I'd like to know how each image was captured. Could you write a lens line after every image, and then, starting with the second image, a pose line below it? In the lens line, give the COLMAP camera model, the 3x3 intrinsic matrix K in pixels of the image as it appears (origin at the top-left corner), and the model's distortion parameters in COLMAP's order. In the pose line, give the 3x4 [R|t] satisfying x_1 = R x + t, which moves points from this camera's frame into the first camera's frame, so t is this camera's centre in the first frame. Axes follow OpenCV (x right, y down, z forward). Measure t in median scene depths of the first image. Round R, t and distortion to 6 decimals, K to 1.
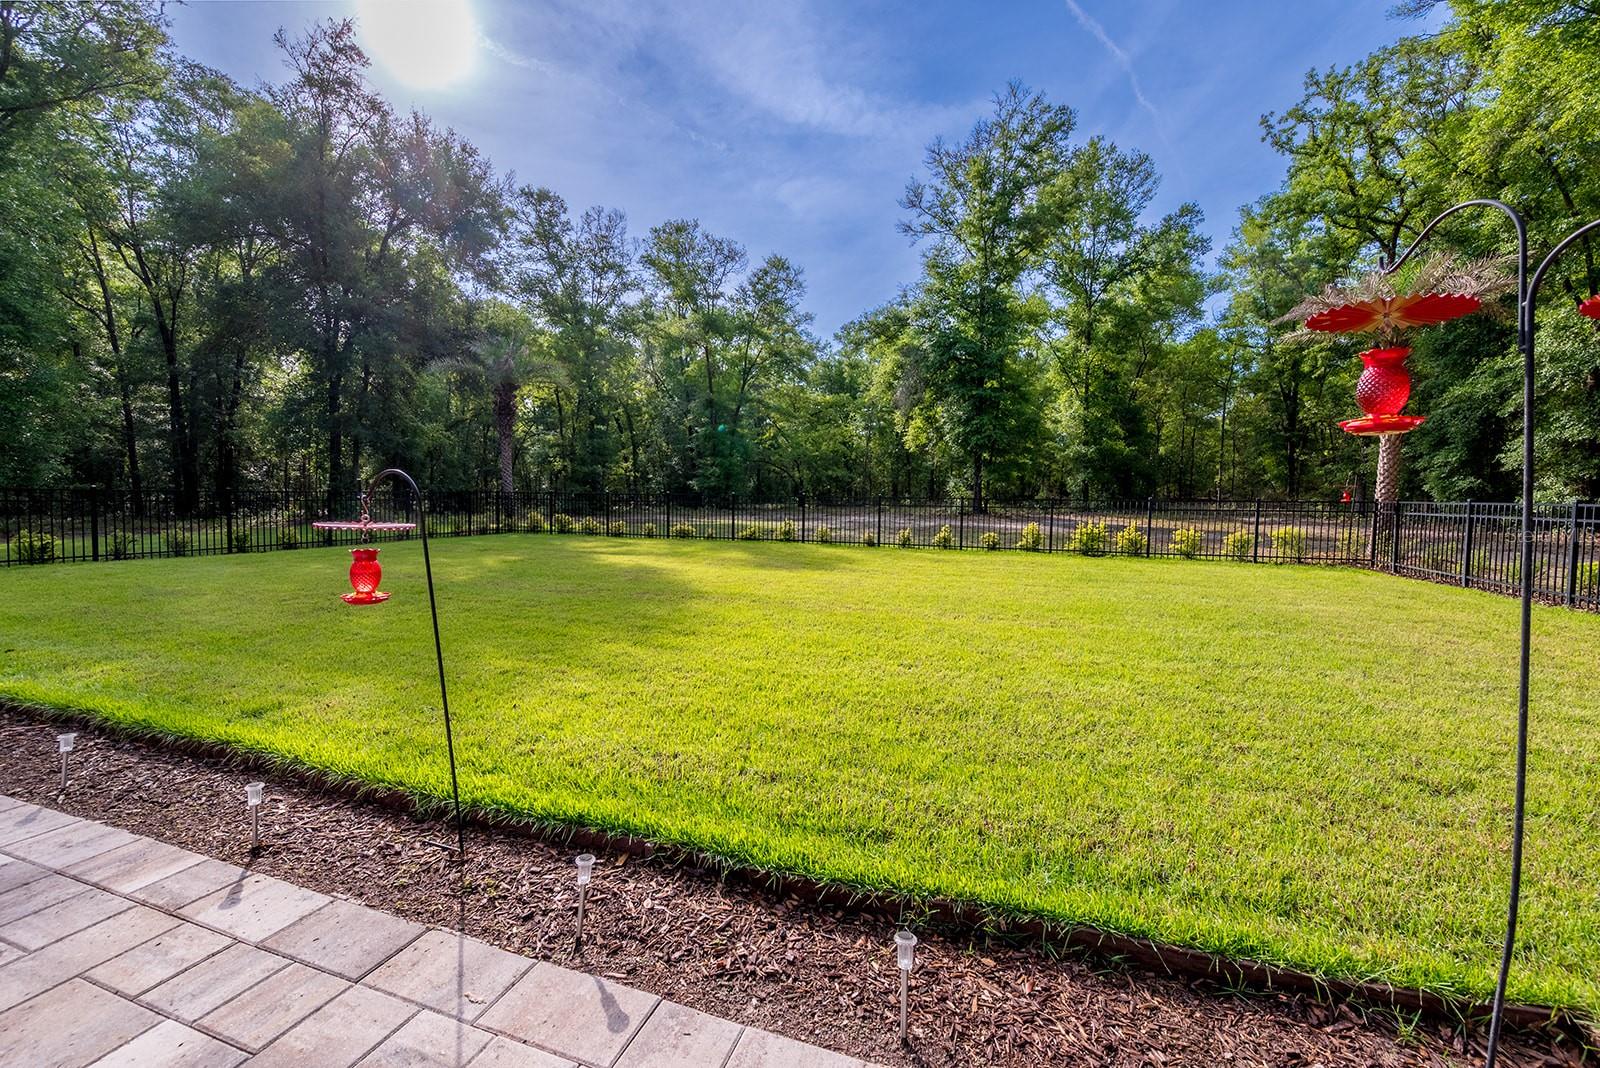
lens RADIAL K [[635.1, 0, 795.4], [0, 635.1, 537.6], [0, 0, 1]] dist [-0.000457, -0.000111]
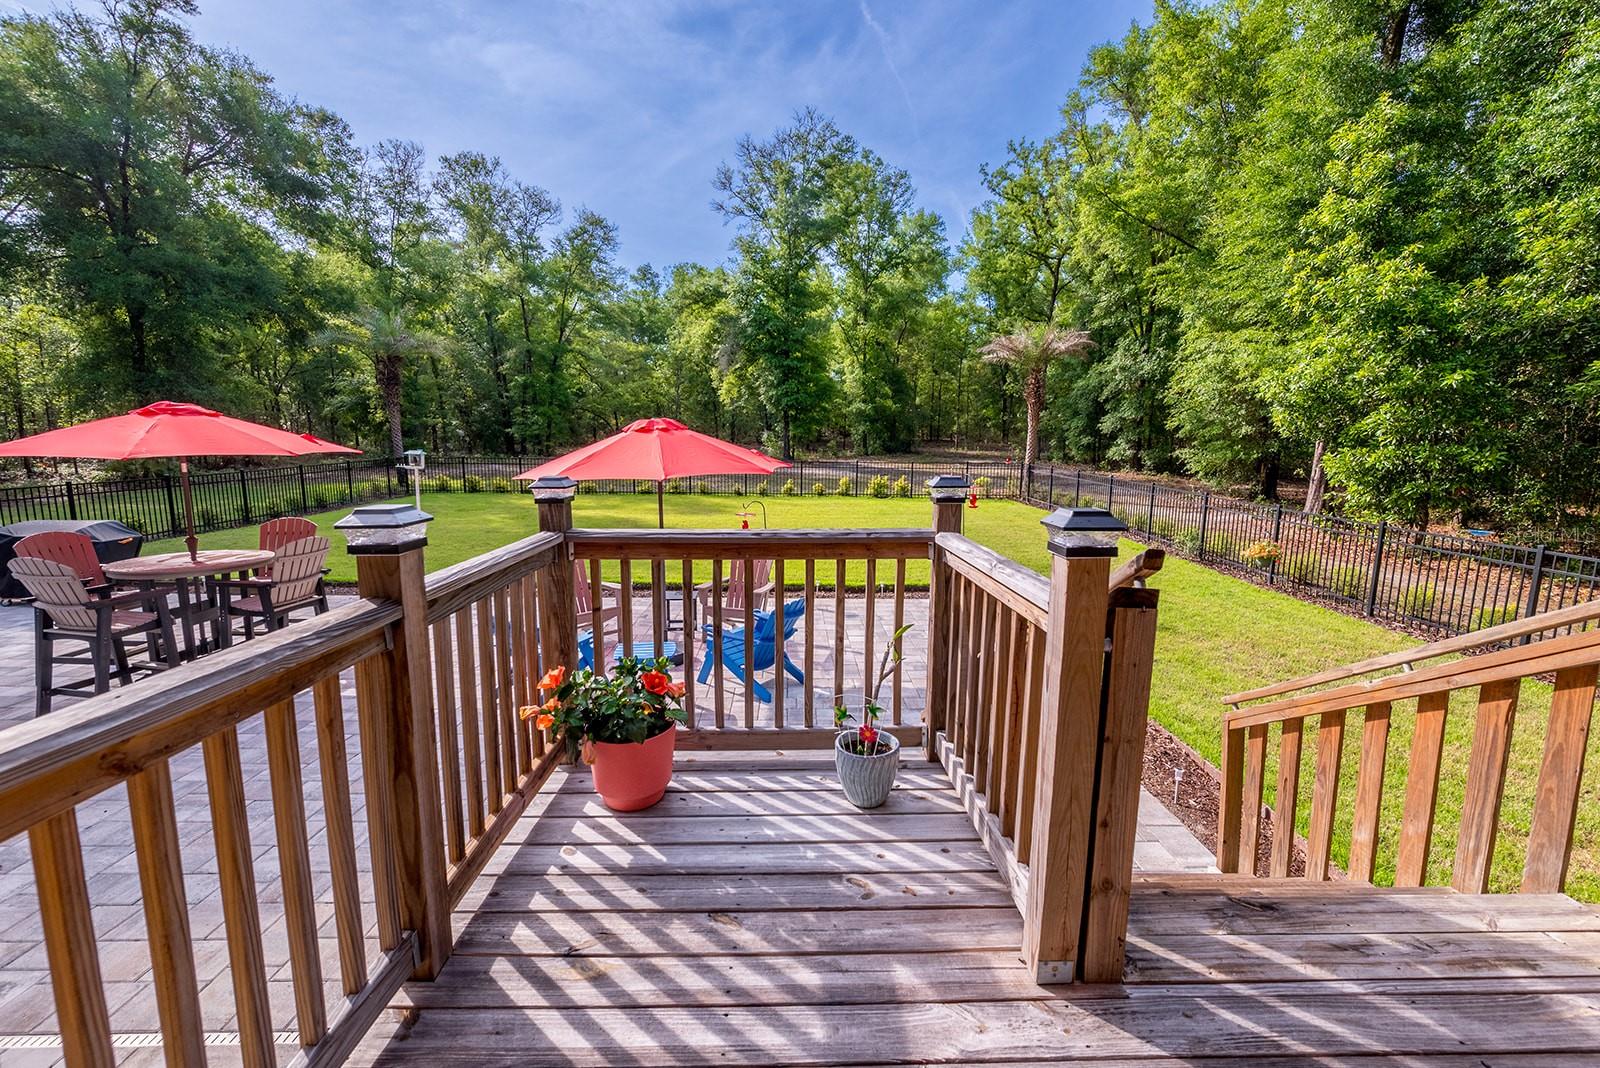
lens RADIAL K [[679.5, 0, 796.0], [0, 679.5, 539.2], [0, 0, 1]] dist [-0.000370, 0.000290]
pose [[0.940257, -0.057867, 0.335512, -0.137159], [0.023077, 0.994016, 0.106771, -0.023884], [-0.339683, -0.092649, 0.935966, -0.237252]]
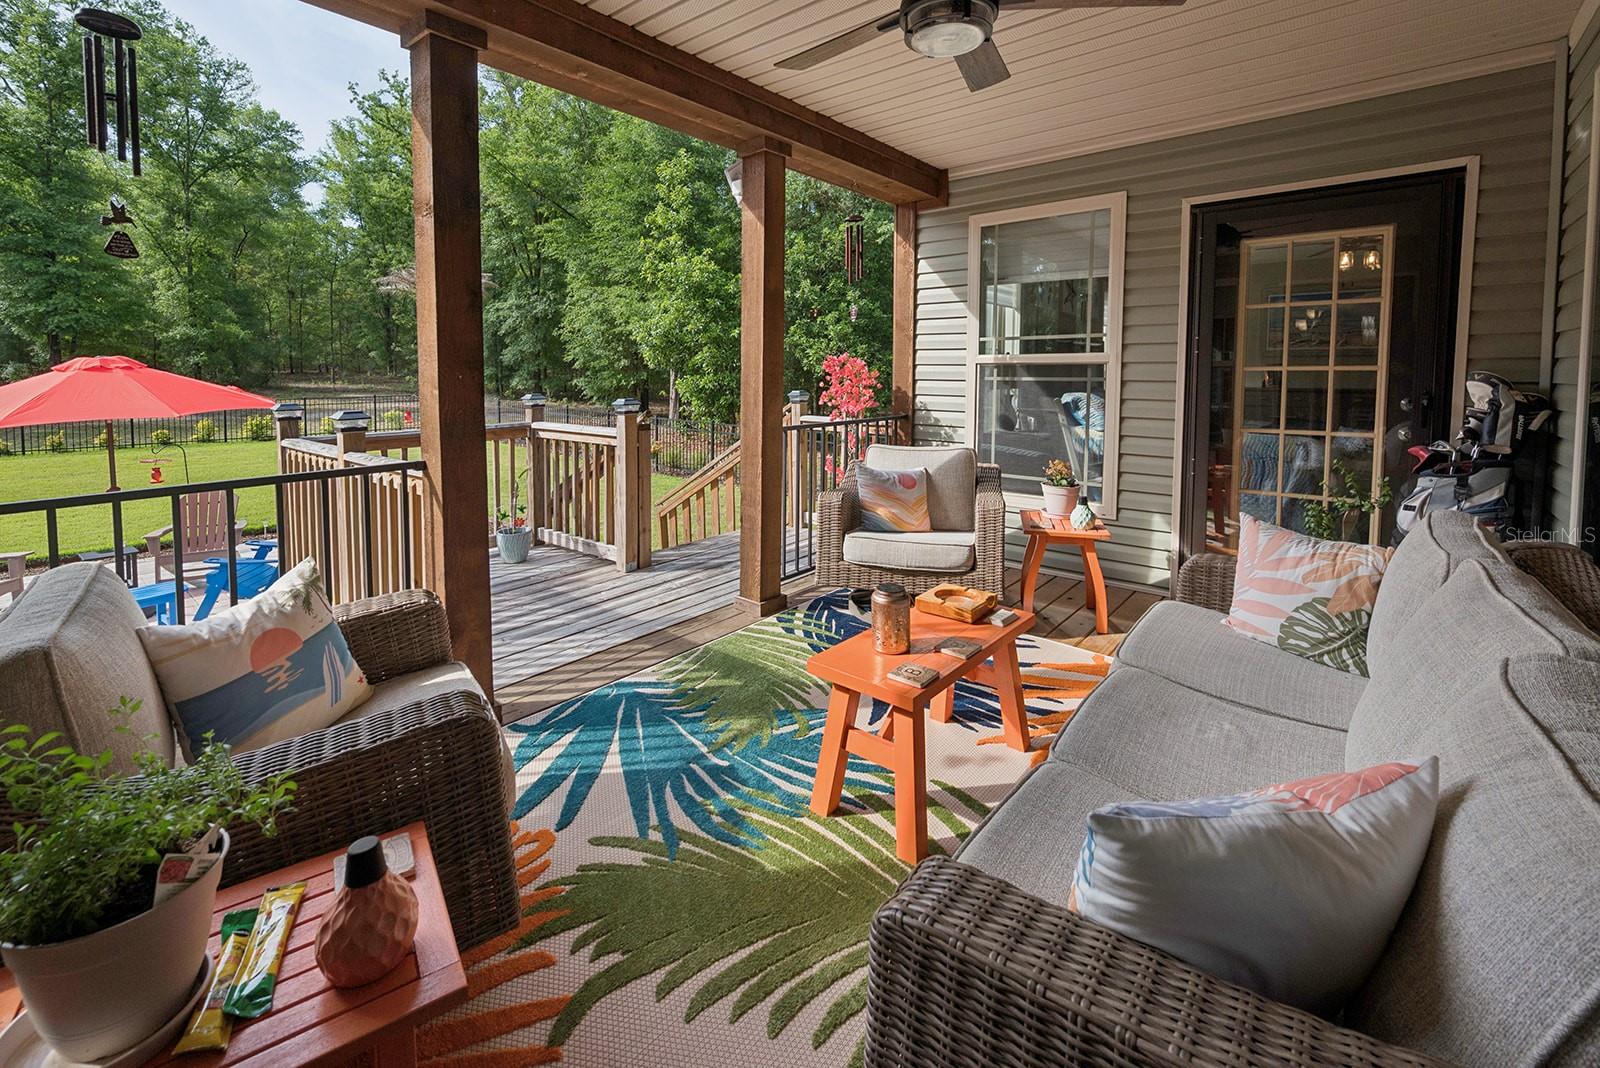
lens RADIAL K [[686.3, 0, 825.1], [0, 686.3, 395.8], [0, 0, 1]] dist [0.000299, 0.000146]
pose [[0.340736, -0.051088, 0.938770, -0.216629], [0.053278, 0.997967, 0.034972, -0.023892], [-0.938648, 0.038099, 0.342765, -0.284082]]
